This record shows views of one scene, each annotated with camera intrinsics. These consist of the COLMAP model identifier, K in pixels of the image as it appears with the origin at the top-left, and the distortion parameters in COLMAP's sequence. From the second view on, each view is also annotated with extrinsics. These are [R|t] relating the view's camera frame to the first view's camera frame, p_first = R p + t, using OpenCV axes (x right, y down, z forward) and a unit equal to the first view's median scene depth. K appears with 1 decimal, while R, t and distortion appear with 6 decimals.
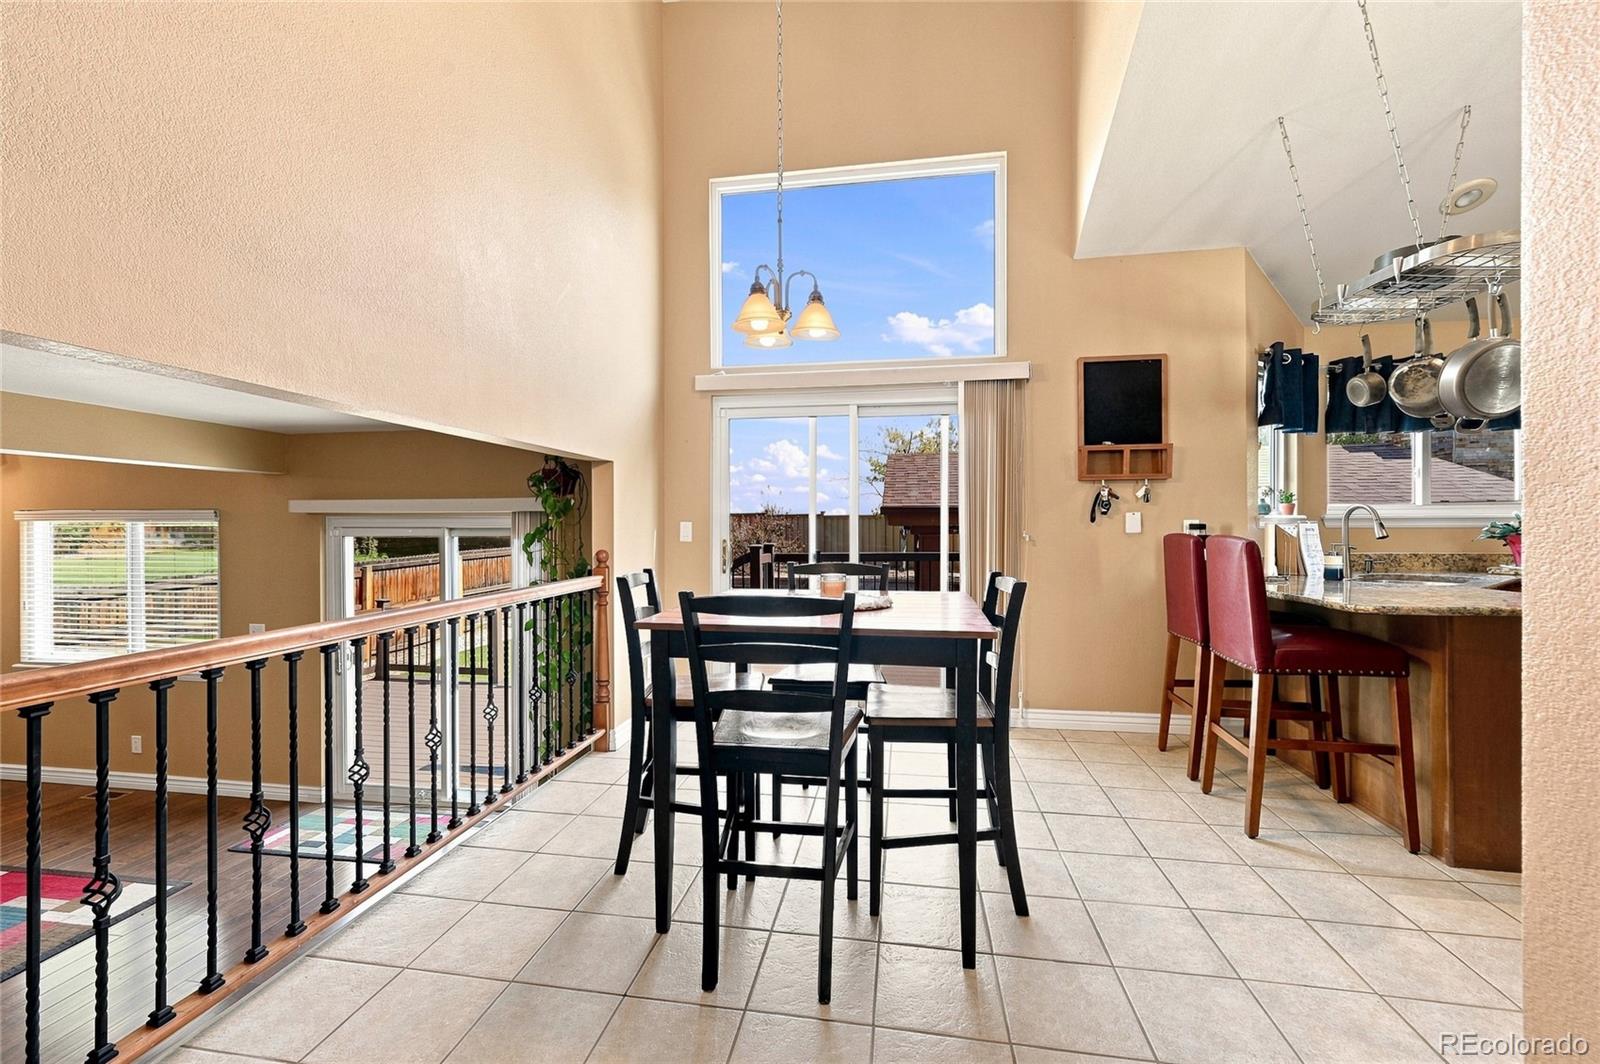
lens RADIAL K [[649.6, 0, 798.0], [0, 649.6, 526.4], [0, 0, 1]] dist [-0.005639, 0.000298]
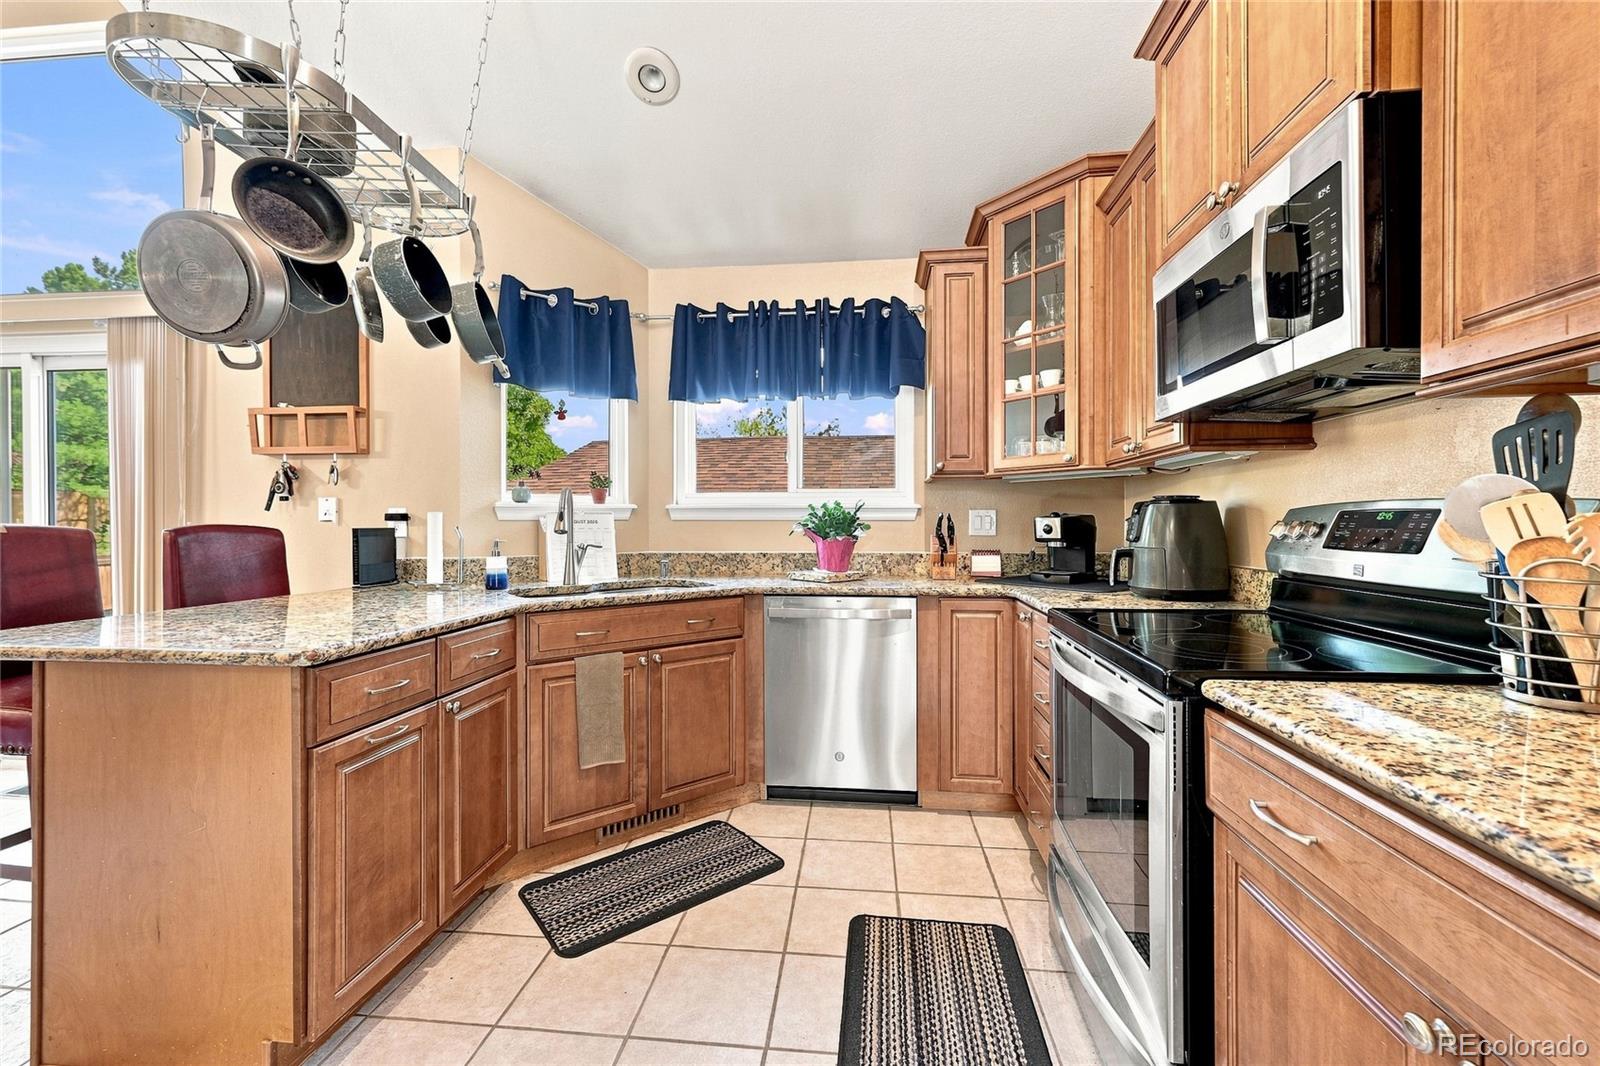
lens RADIAL K [[649.6, 0, 807.5], [0, 649.6, 526.1], [0, 0, 1]] dist [-0.005639, 0.000298]
pose [[0.997751, 0.004287, 0.066891, 1.025514], [-0.004523, 0.999984, 0.003371, 0.005980], [-0.066875, -0.003666, 0.997755, 0.217749]]
